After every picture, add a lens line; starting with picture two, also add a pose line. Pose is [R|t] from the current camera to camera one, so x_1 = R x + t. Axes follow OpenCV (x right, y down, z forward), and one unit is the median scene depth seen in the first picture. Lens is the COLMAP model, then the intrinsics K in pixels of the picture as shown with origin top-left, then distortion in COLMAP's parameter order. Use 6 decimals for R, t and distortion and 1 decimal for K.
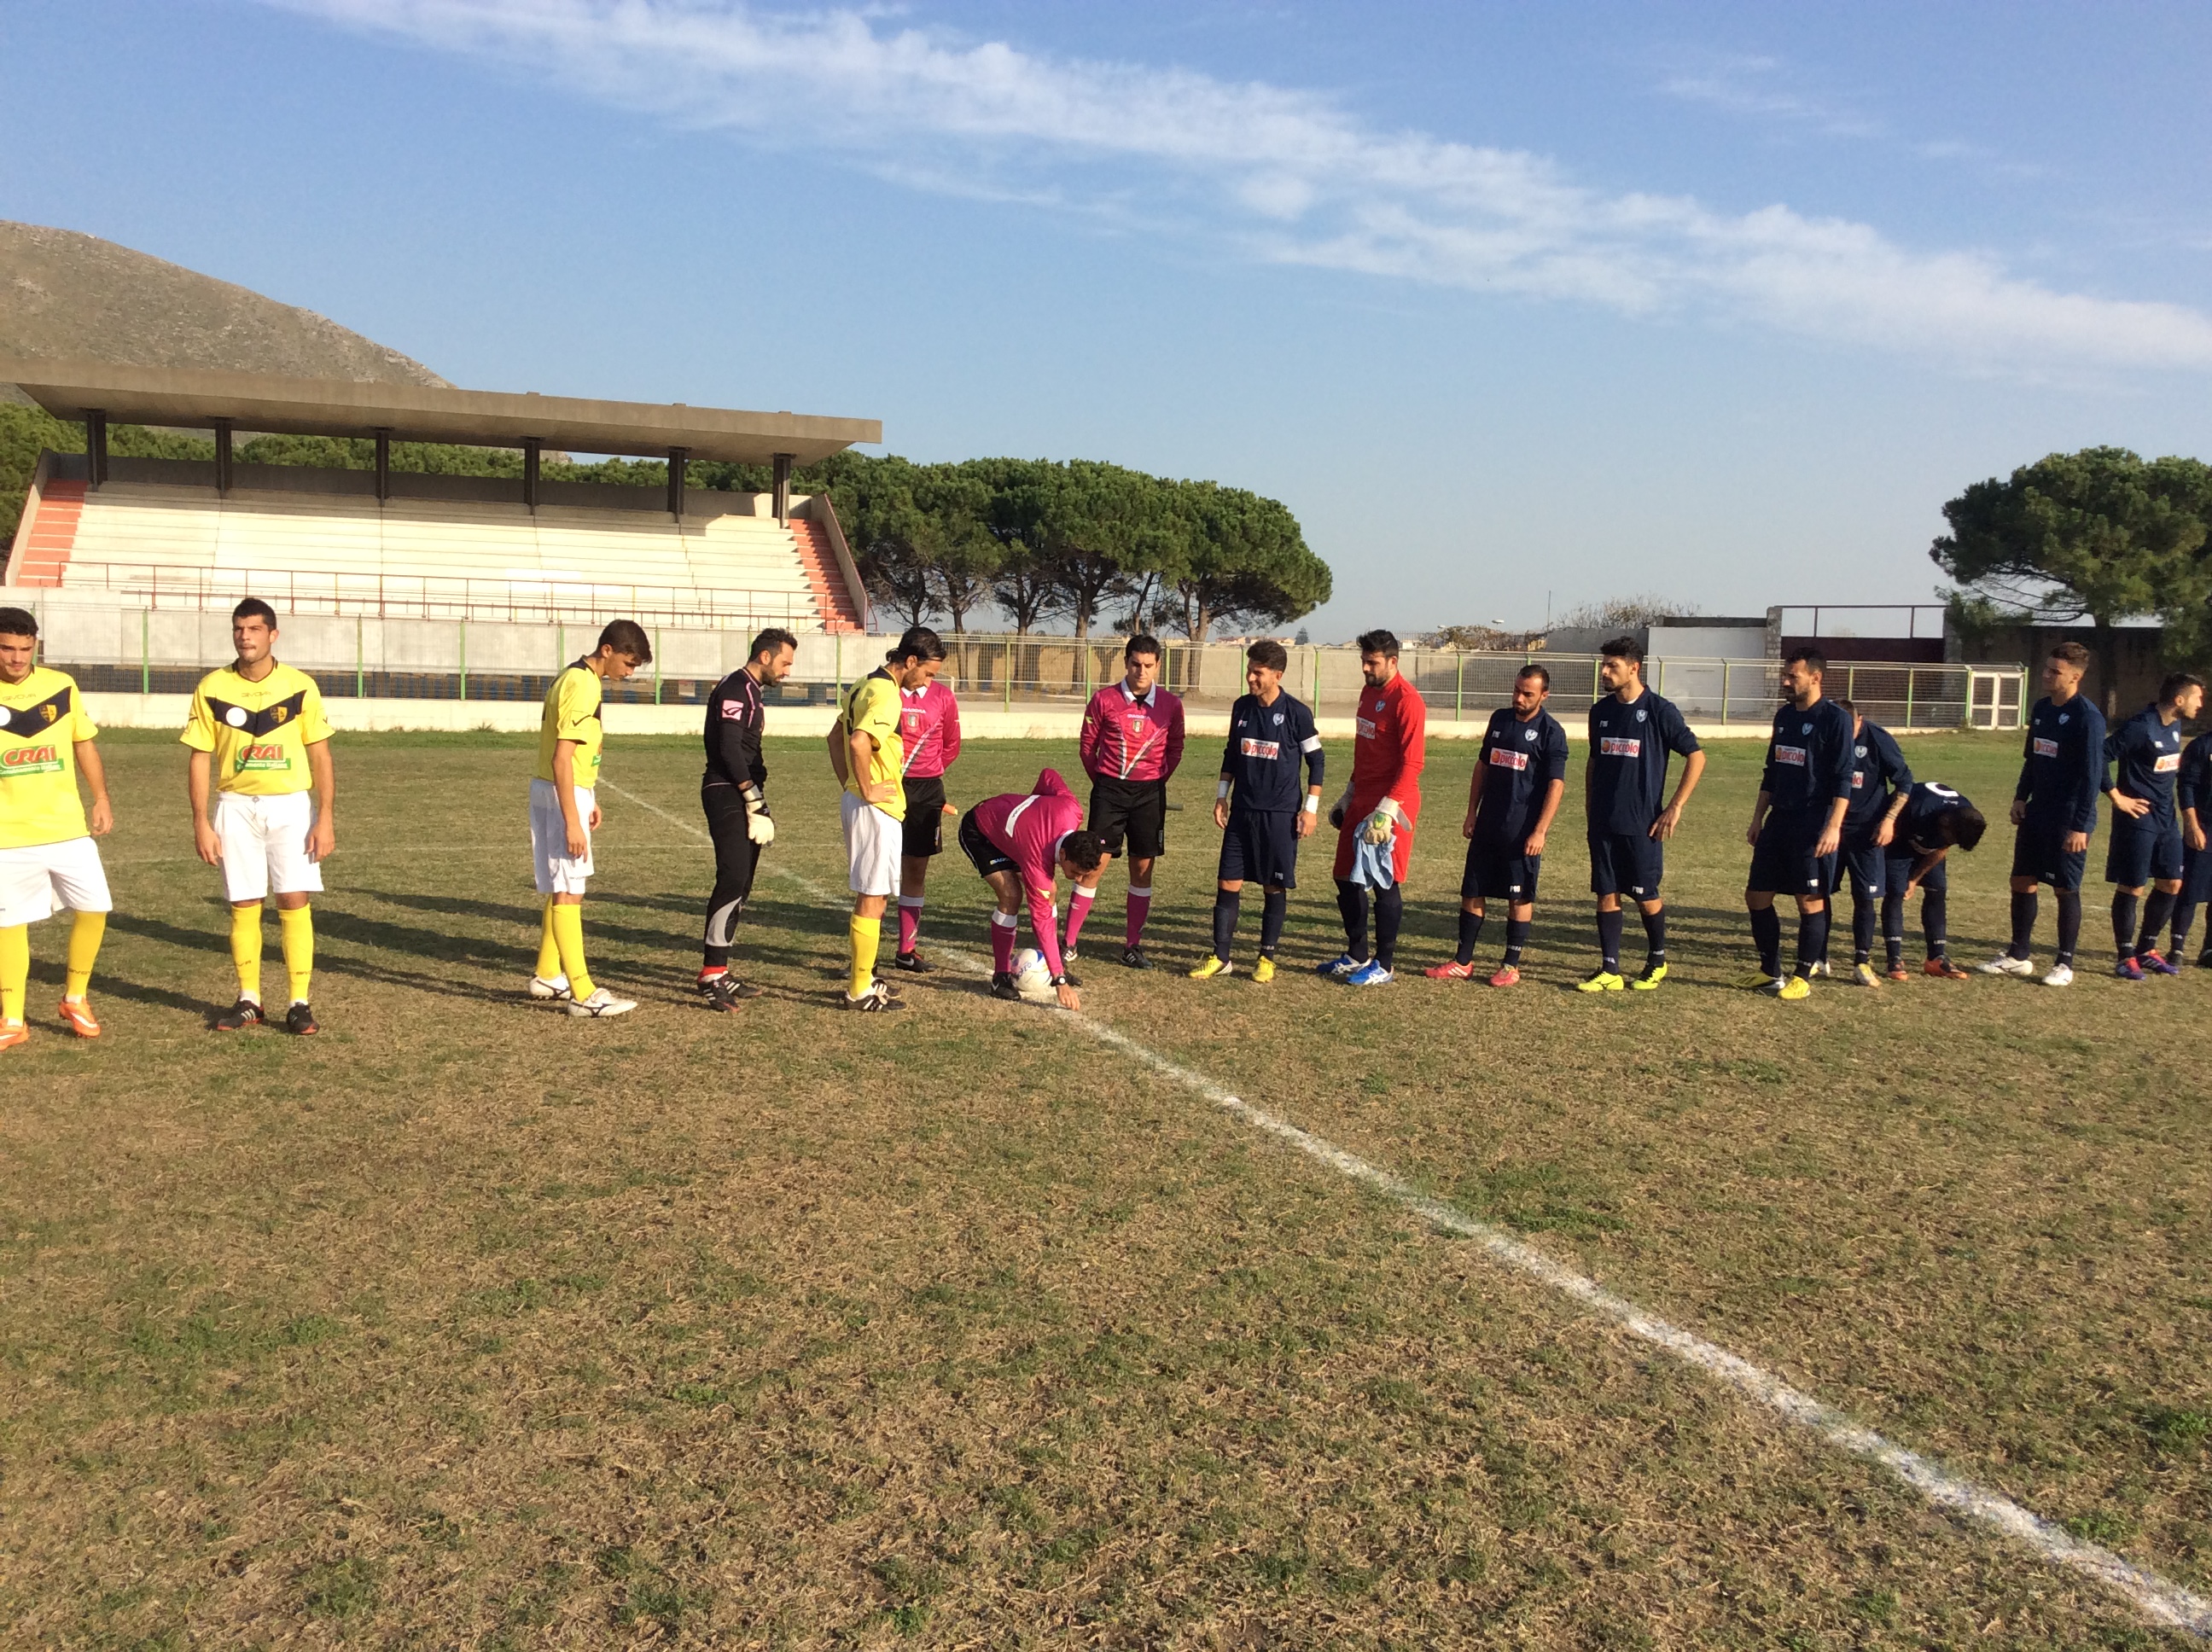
lens RADIAL K [[2046.6, 0, 1101.4], [0, 2046.6, 699.1], [0, 0, 1]] dist [0.156746, -0.286401]
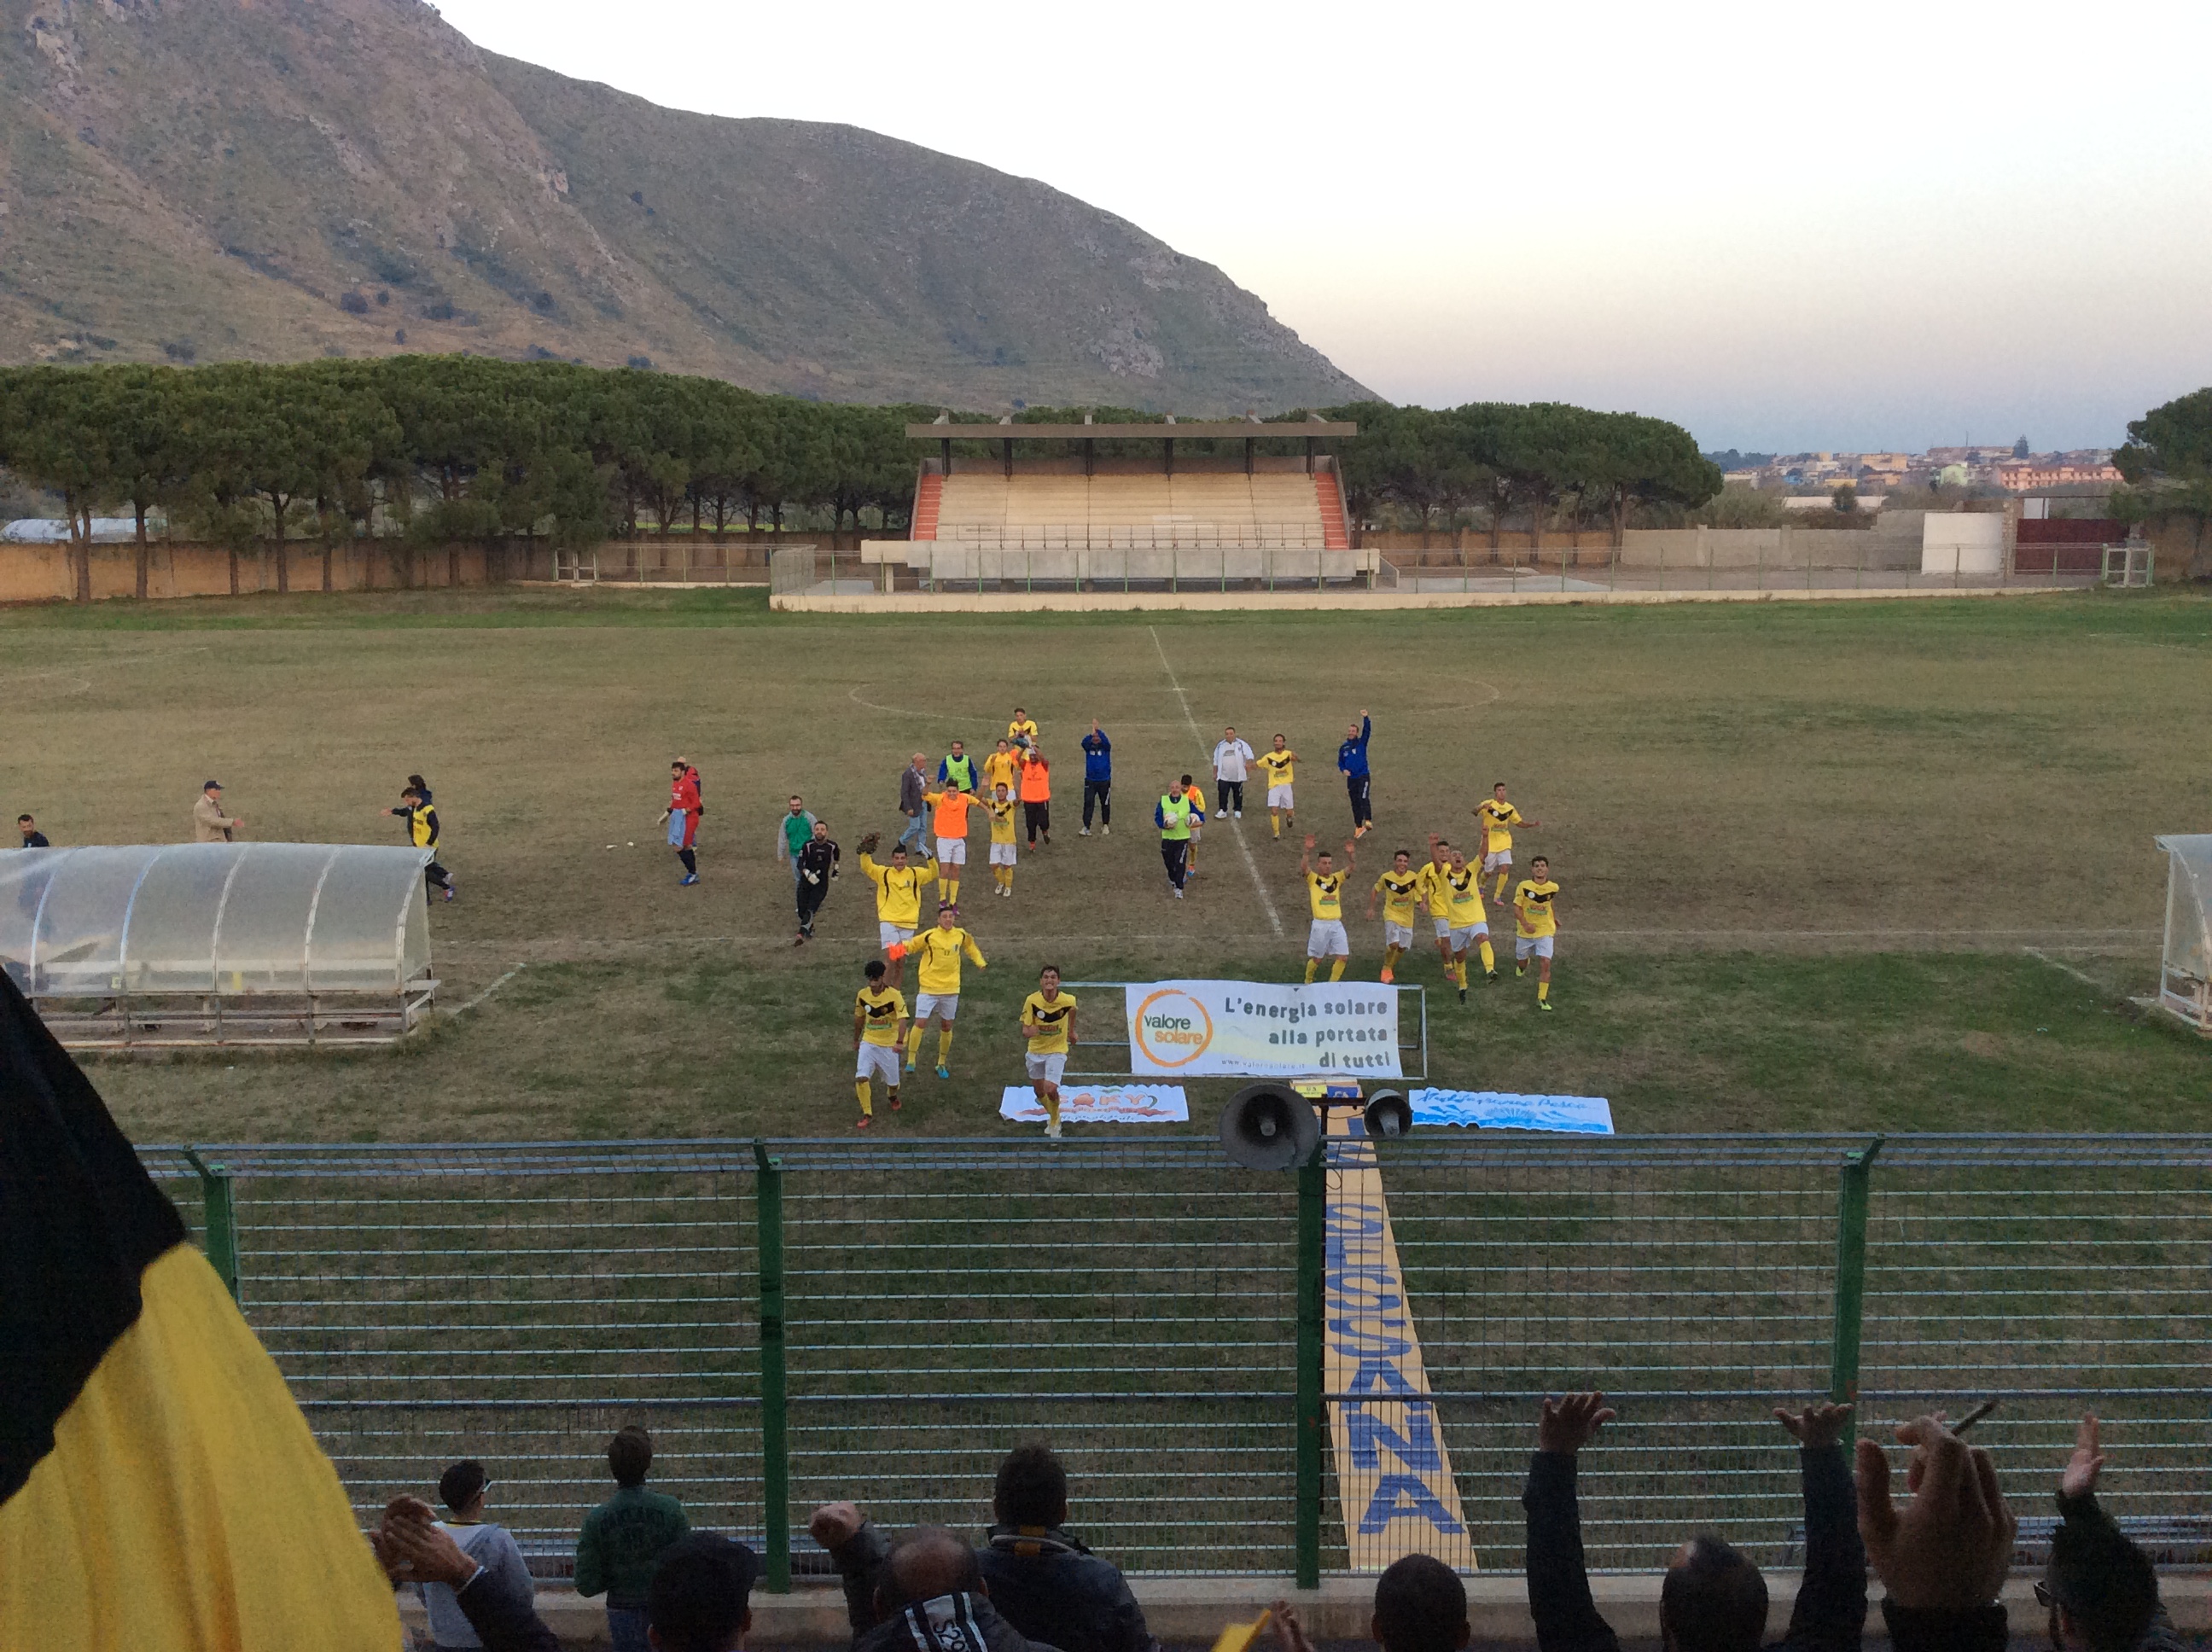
lens RADIAL K [[2008.5, 0, 1110.7], [0, 2008.5, 793.5], [0, 0, 1]] dist [0.122240, -0.264830]
pose [[0.945484, 0.017085, -0.325221, 0.181887], [0.026215, 0.991389, 0.128295, -0.035724], [0.324612, -0.129827, 0.936895, -0.492268]]
